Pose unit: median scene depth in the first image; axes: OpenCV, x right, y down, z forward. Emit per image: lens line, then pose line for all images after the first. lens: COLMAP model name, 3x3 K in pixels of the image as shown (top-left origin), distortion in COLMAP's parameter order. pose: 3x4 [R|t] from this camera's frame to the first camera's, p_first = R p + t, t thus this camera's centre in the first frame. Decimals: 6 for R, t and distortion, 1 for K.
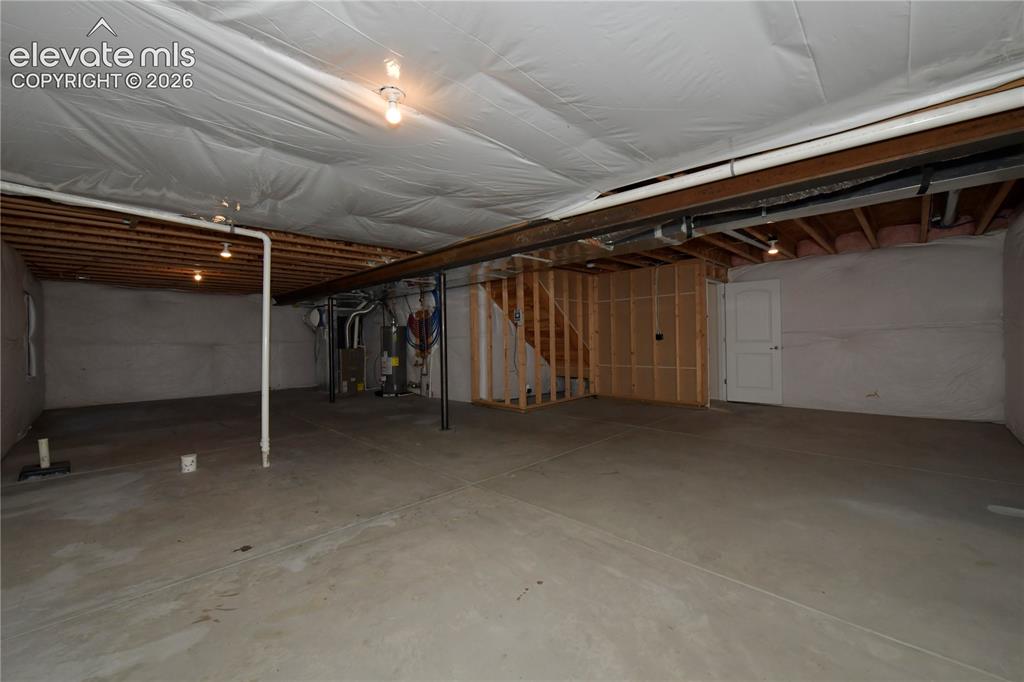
lens RADIAL K [[408.5, 0, 511.1], [0, 408.5, 339.5], [0, 0, 1]] dist [-0.002199, -0.000455]
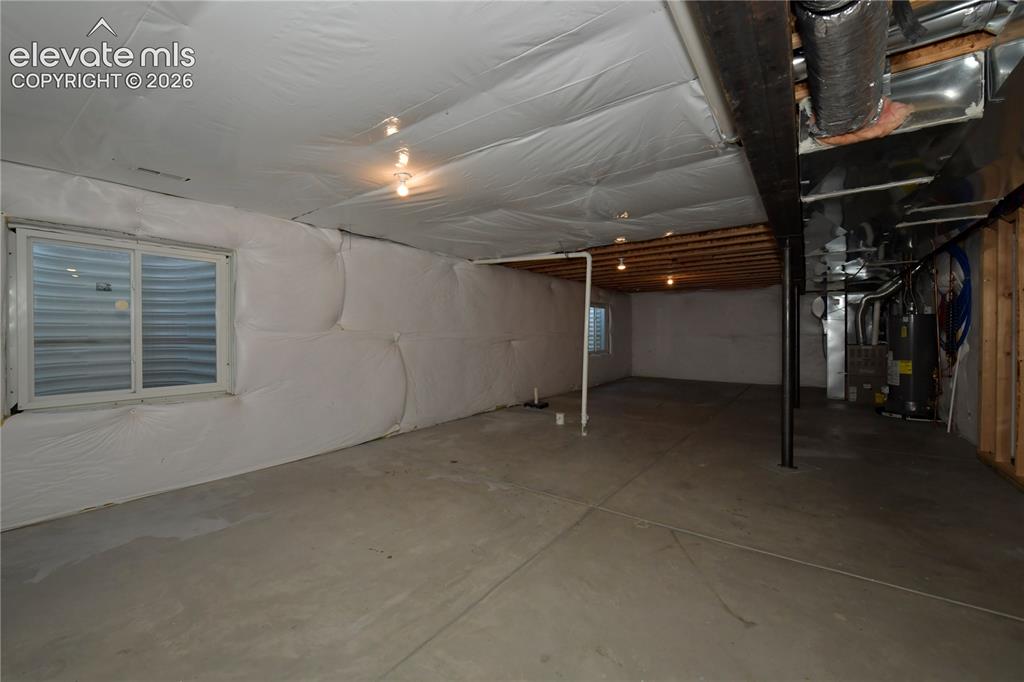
lens RADIAL K [[408.5, 0, 510.8], [0, 408.5, 336.8], [0, 0, 1]] dist [-0.002199, -0.000455]
pose [[0.150942, 0.022566, -0.988285, 0.655901], [0.000838, 0.999736, 0.022956, -0.028437], [0.988542, -0.004293, 0.150883, 0.612037]]
